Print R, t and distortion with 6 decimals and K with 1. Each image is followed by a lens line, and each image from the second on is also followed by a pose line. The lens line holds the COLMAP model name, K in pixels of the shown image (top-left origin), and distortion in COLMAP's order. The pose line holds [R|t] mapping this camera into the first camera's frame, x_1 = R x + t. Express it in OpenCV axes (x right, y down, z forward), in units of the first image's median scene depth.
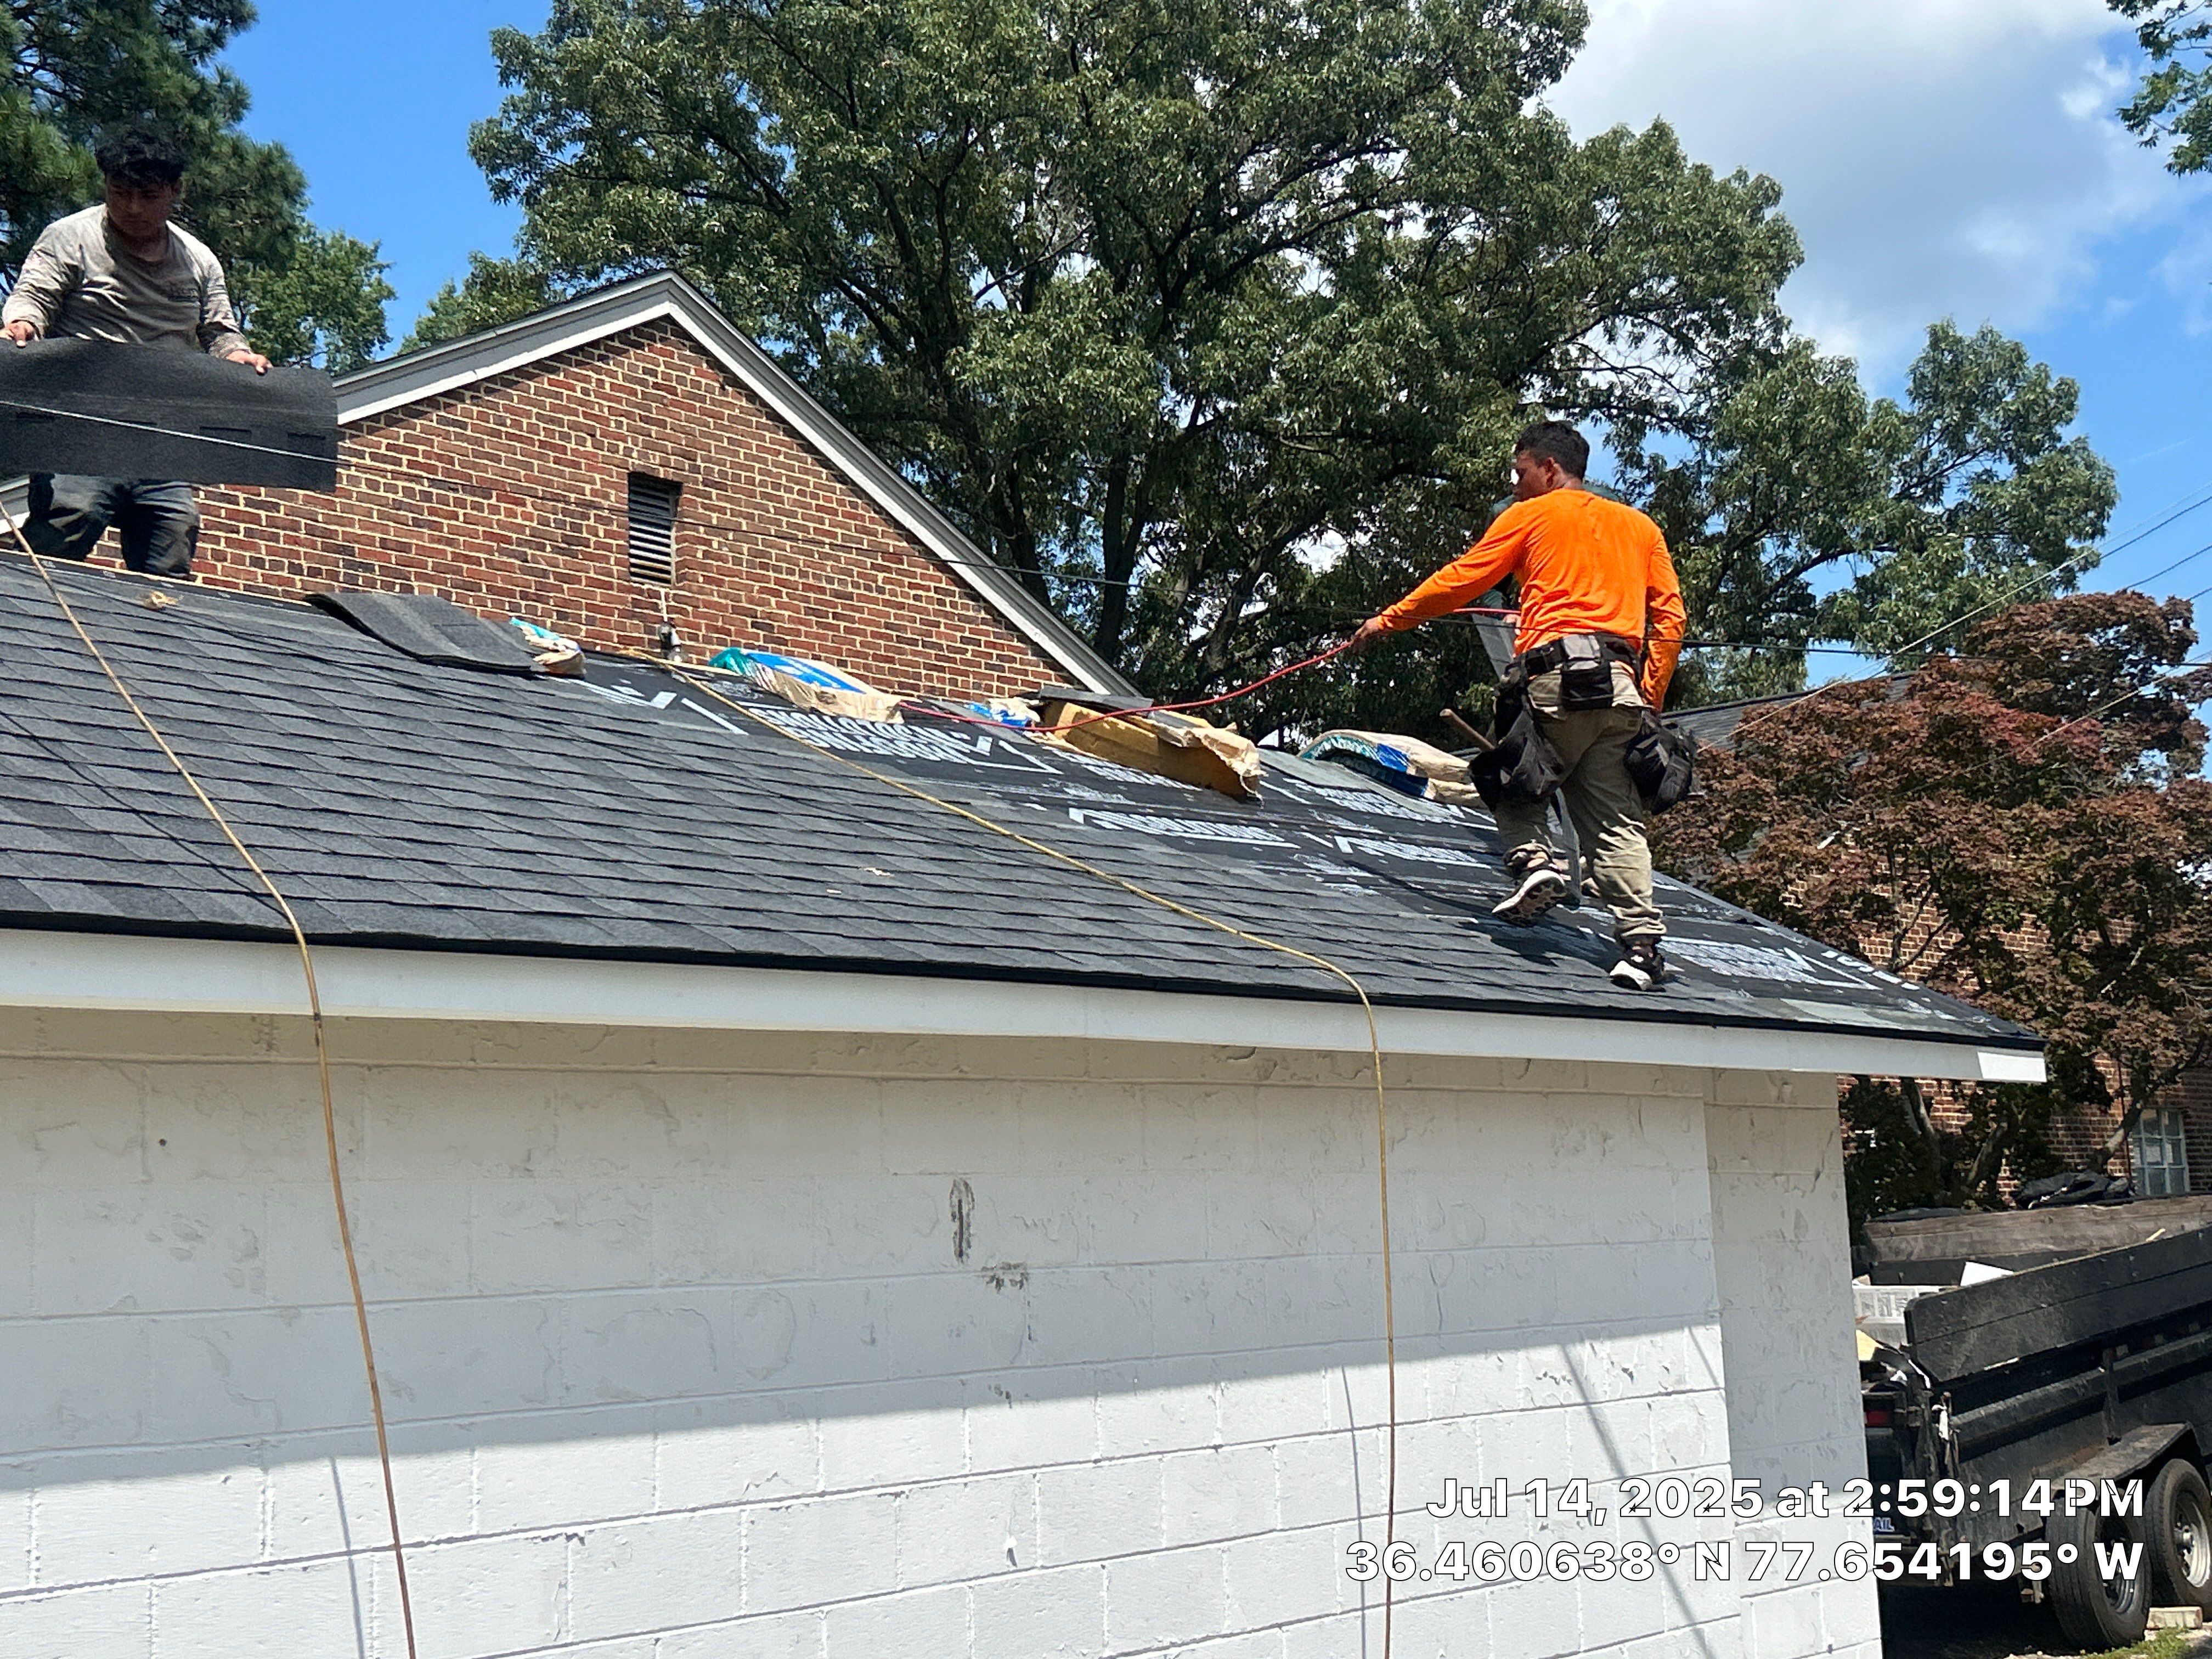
lens RADIAL K [[2901.9, 0, 1137.9], [0, 2901.9, 831.8], [0, 0, 1]] dist [0.089363, -0.106374]
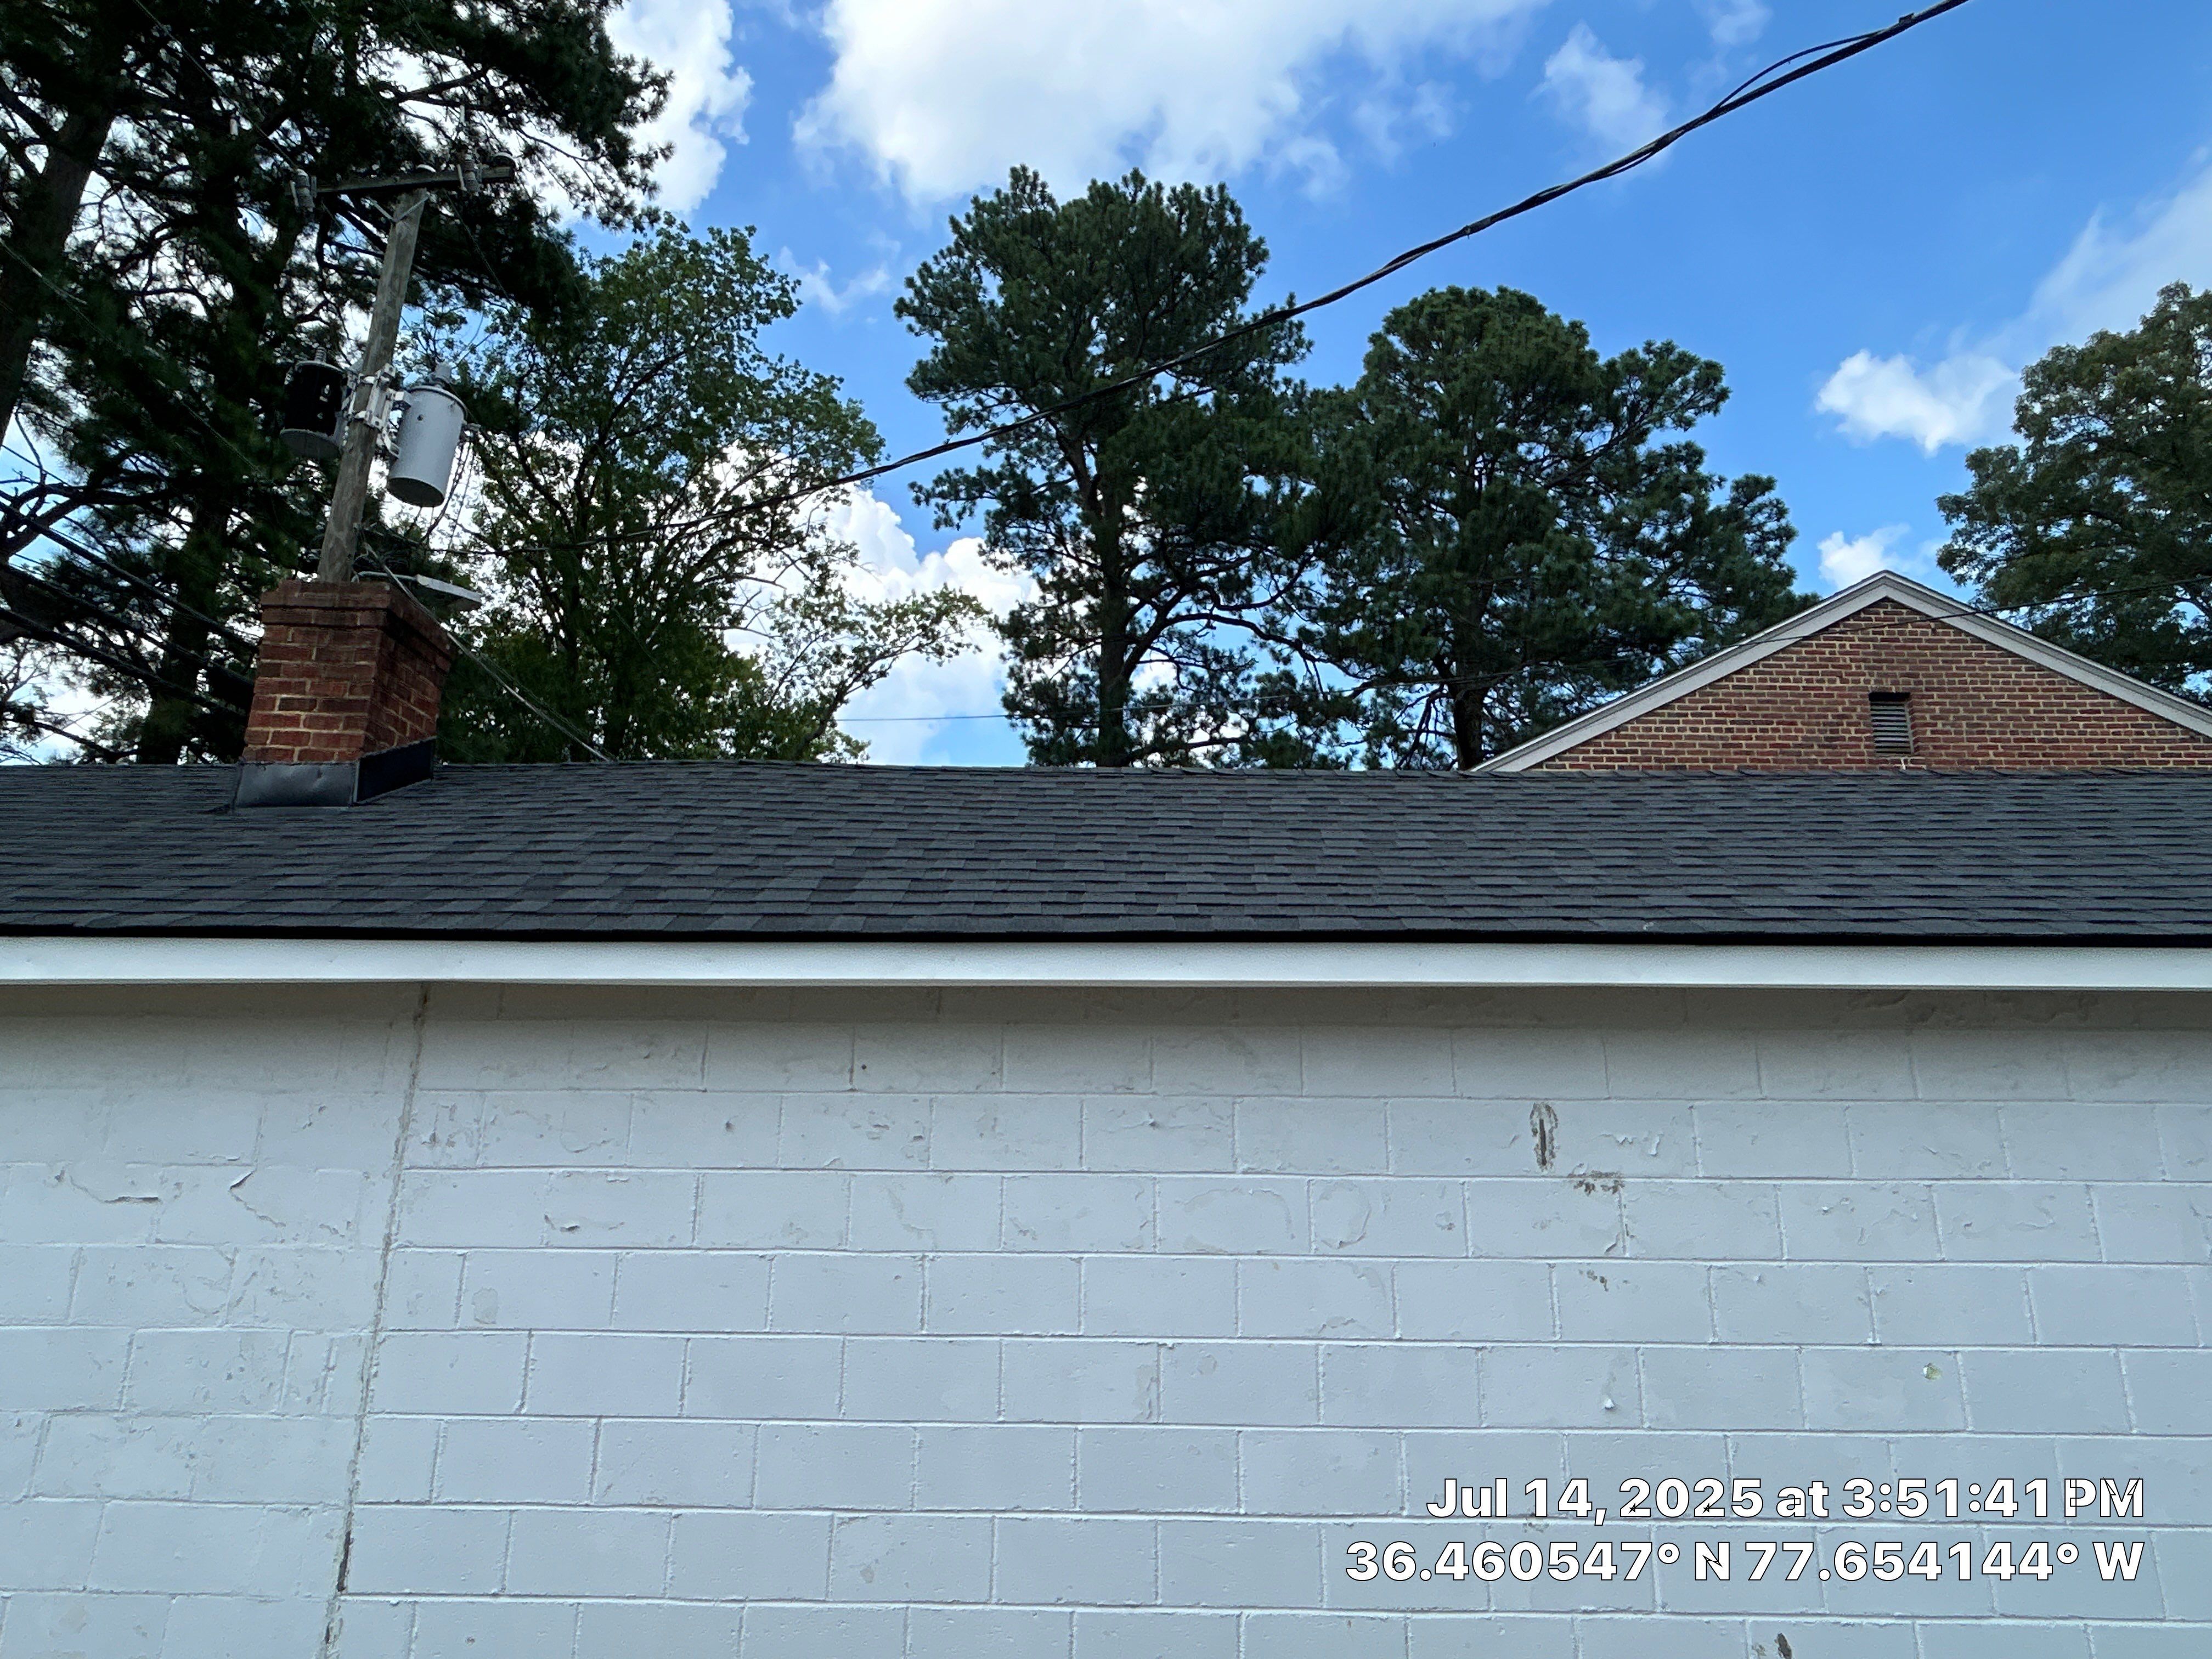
lens RADIAL K [[1315.9, 0, 1122.2], [0, 1315.9, 832.4], [0, 0, 1]] dist [-0.018508, 0.014414]
pose [[0.643031, -0.150298, -0.750947, 0.100415], [0.074818, 0.988192, -0.133714, 0.024031], [0.762177, 0.029798, 0.646683, 0.177464]]
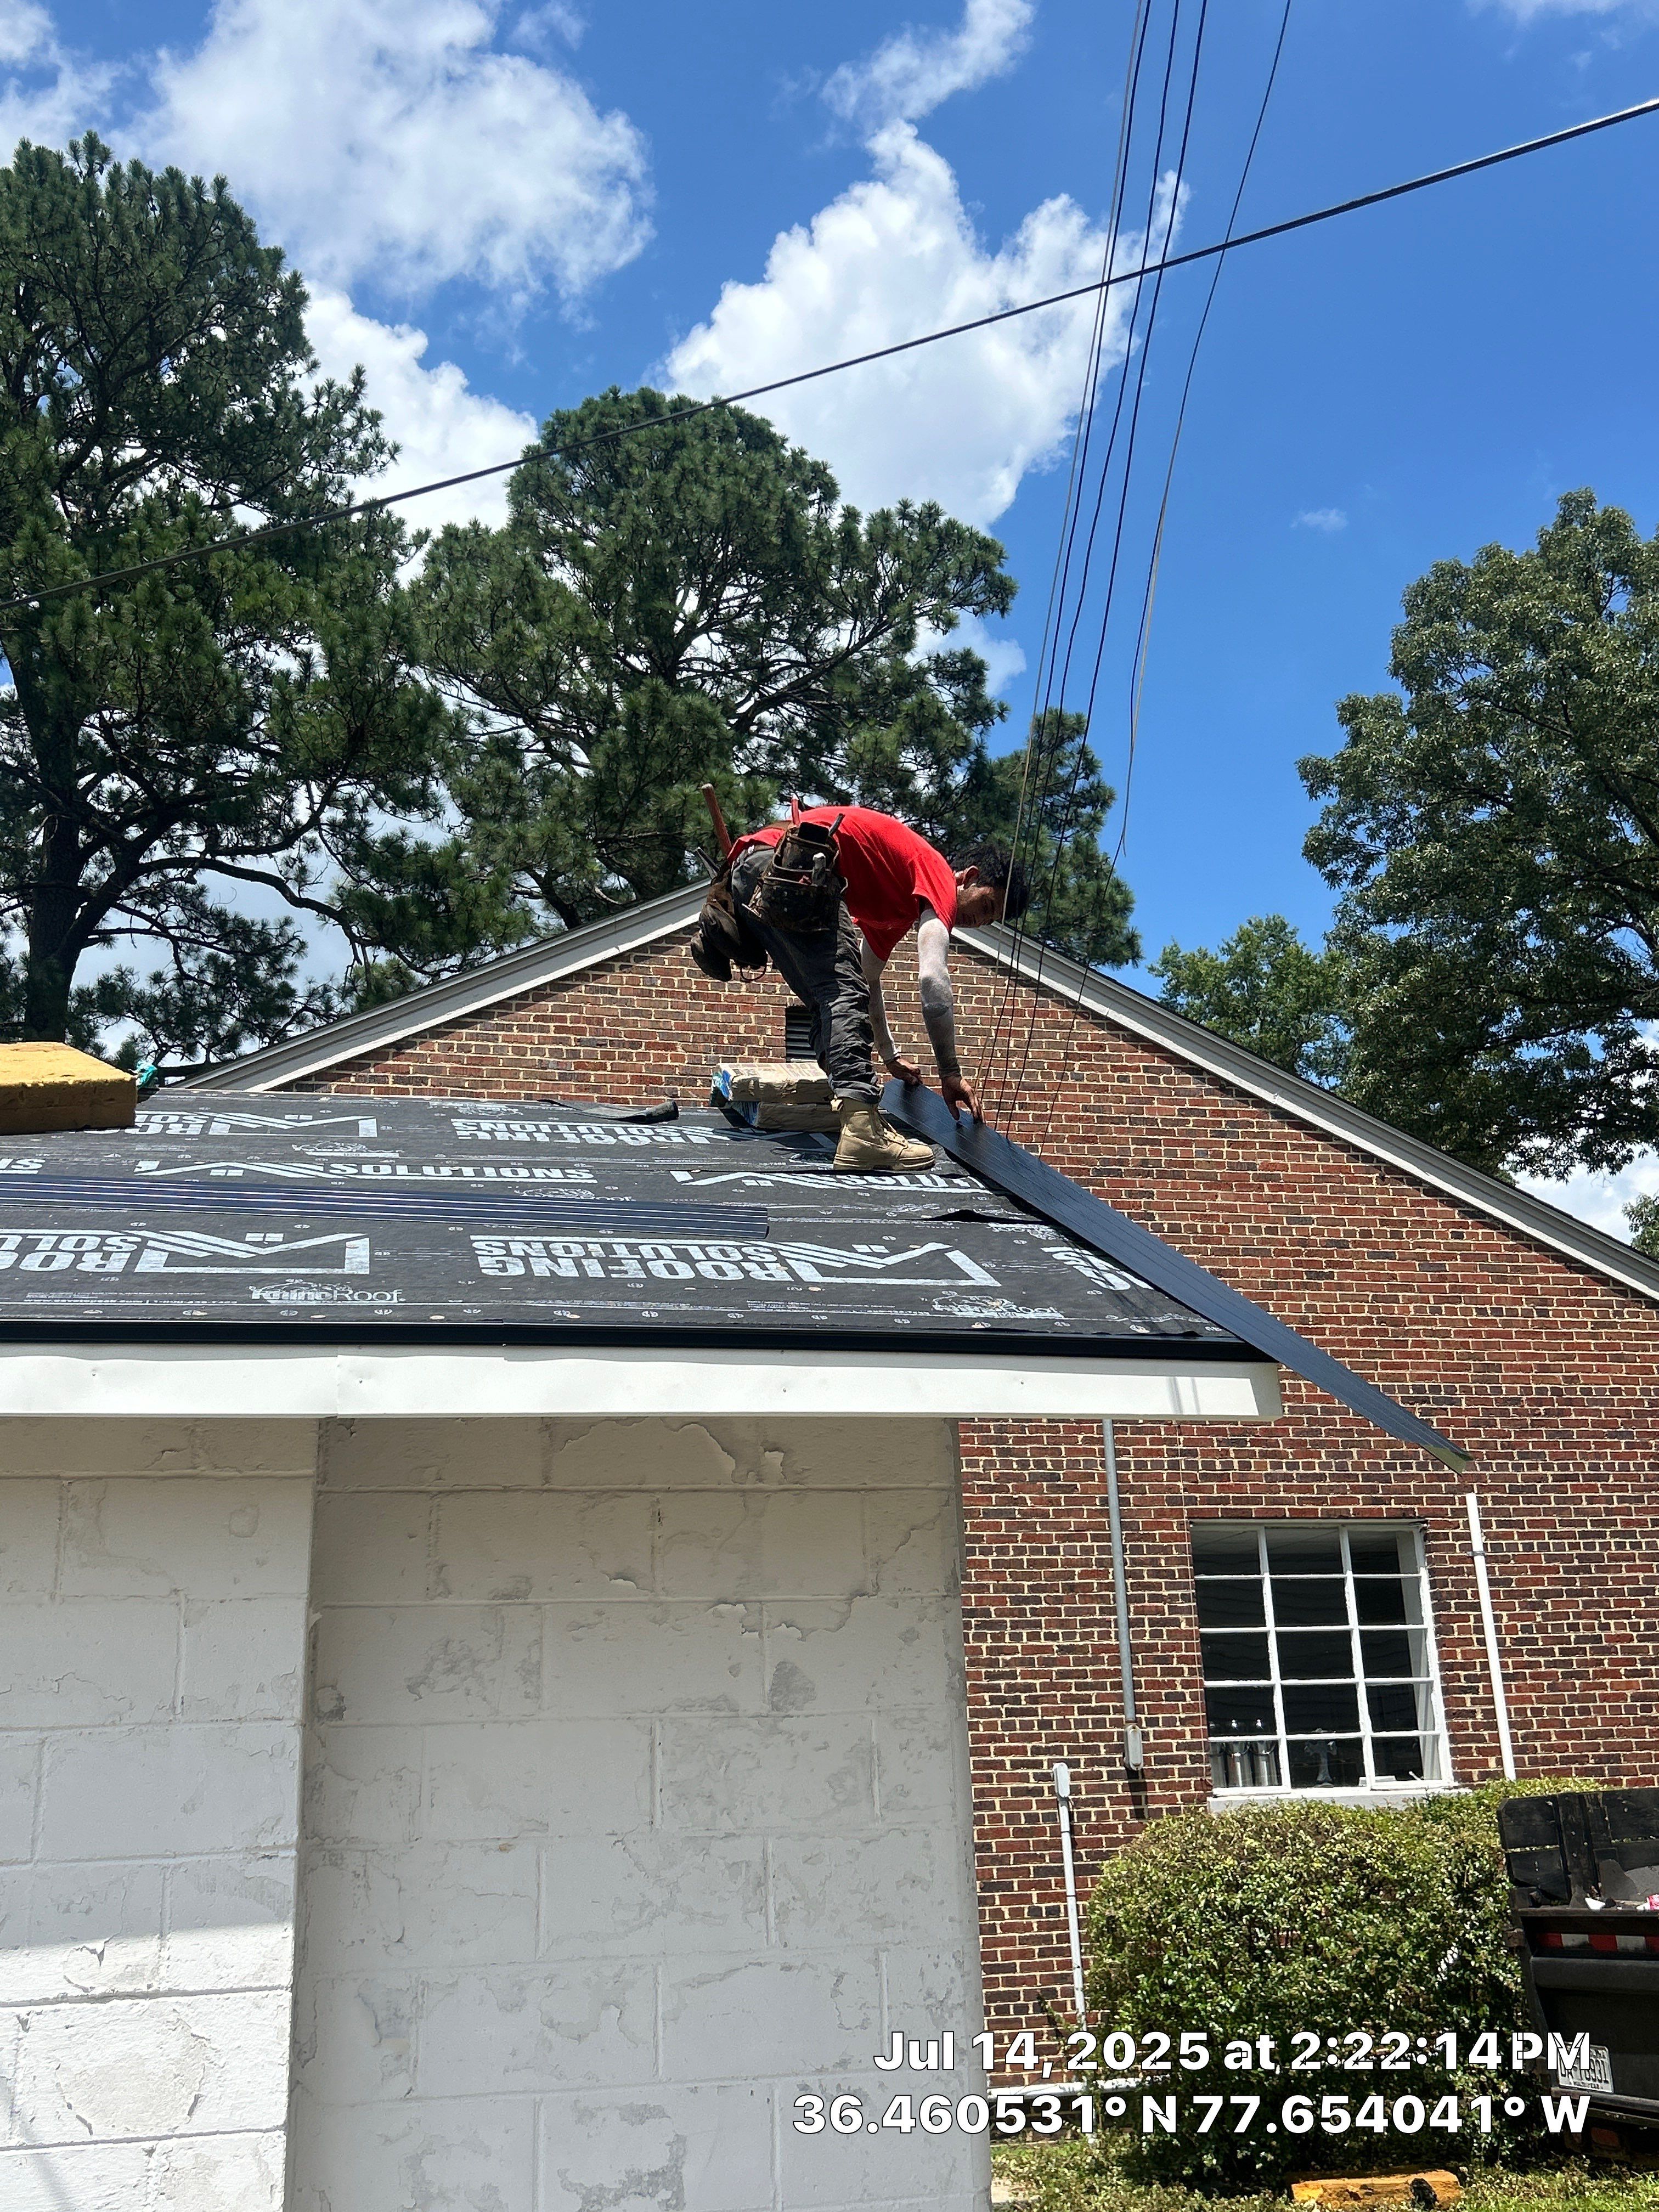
lens RADIAL K [[2027.9, 0, 847.1], [0, 2027.9, 1147.6], [0, 0, 1]] dist [0.077841, -0.136056]
pose [[0.809766, -0.157450, -0.565233, 0.271725], [0.086594, 0.984844, -0.150280, 0.049198], [0.580328, 0.072746, 0.811127, 0.363203]]
